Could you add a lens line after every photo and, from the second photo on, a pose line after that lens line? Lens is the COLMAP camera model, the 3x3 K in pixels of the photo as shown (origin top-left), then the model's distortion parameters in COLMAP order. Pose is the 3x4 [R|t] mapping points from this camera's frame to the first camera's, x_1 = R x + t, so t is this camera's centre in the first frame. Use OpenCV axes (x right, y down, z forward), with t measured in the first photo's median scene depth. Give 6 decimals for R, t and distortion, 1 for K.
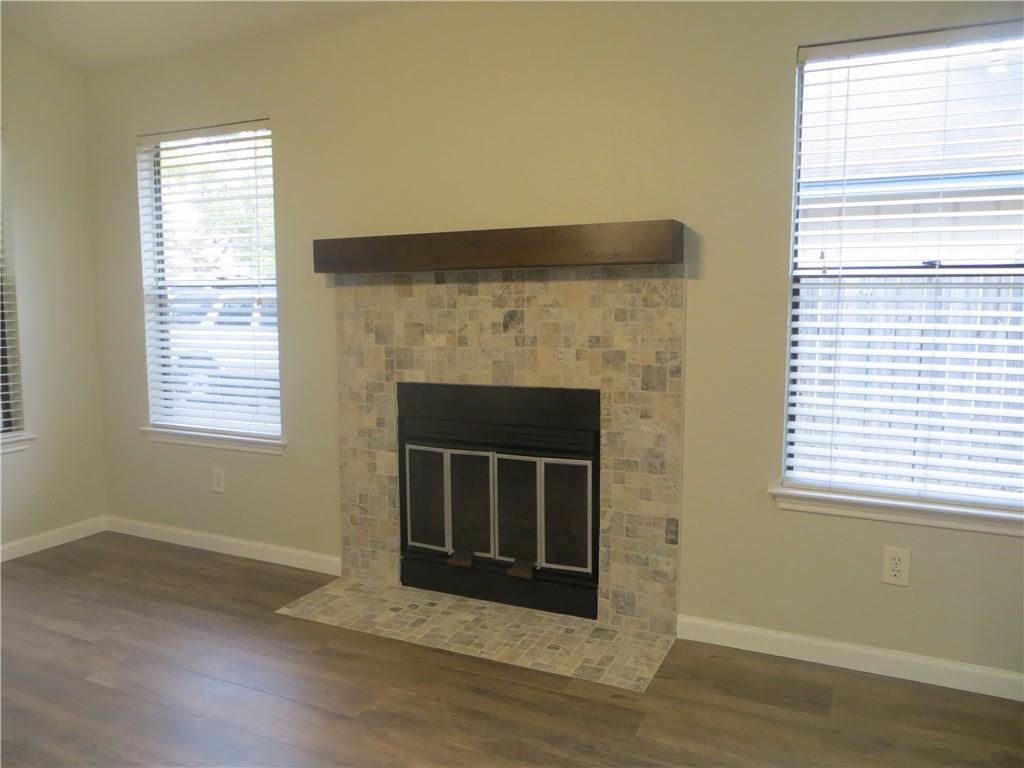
lens RADIAL K [[767.5, 0, 485.8], [0, 767.5, 379.8], [0, 0, 1]] dist [-0.014657, 0.005533]
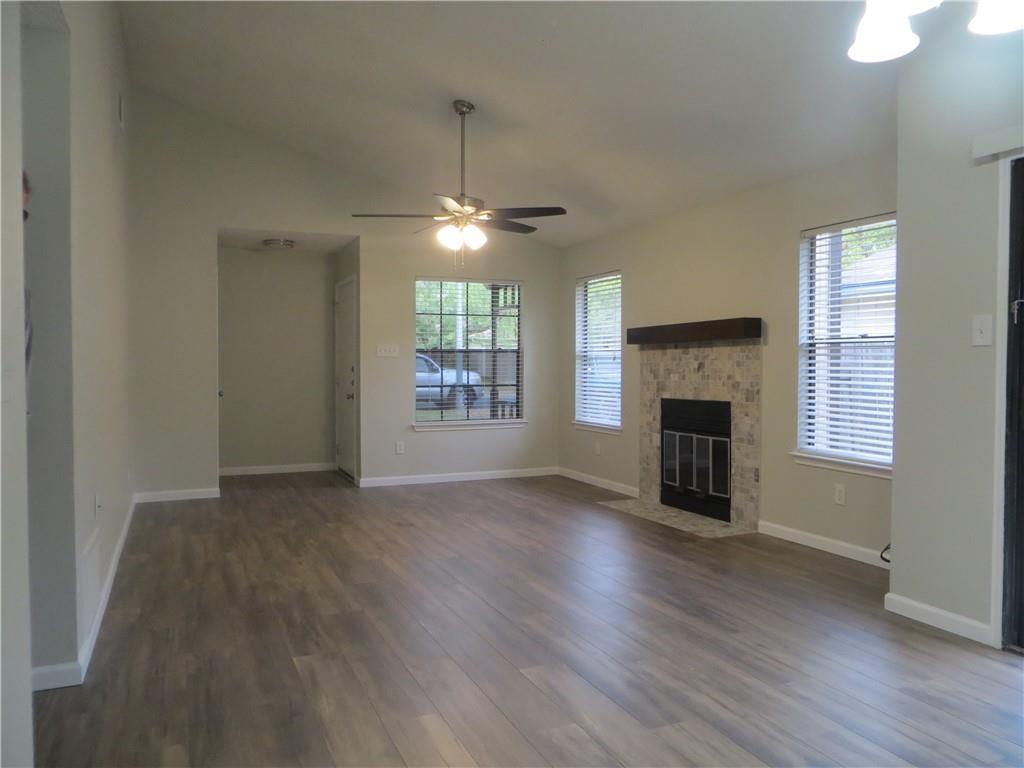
lens RADIAL K [[767.5, 0, 513.0], [0, 767.5, 386.6], [0, 0, 1]] dist [-0.014657, 0.005533]
pose [[0.760904, 0.022091, -0.648488, 0.935467], [-0.072093, 0.996111, -0.050657, 0.107425], [0.644847, 0.085296, 0.759538, -0.807019]]
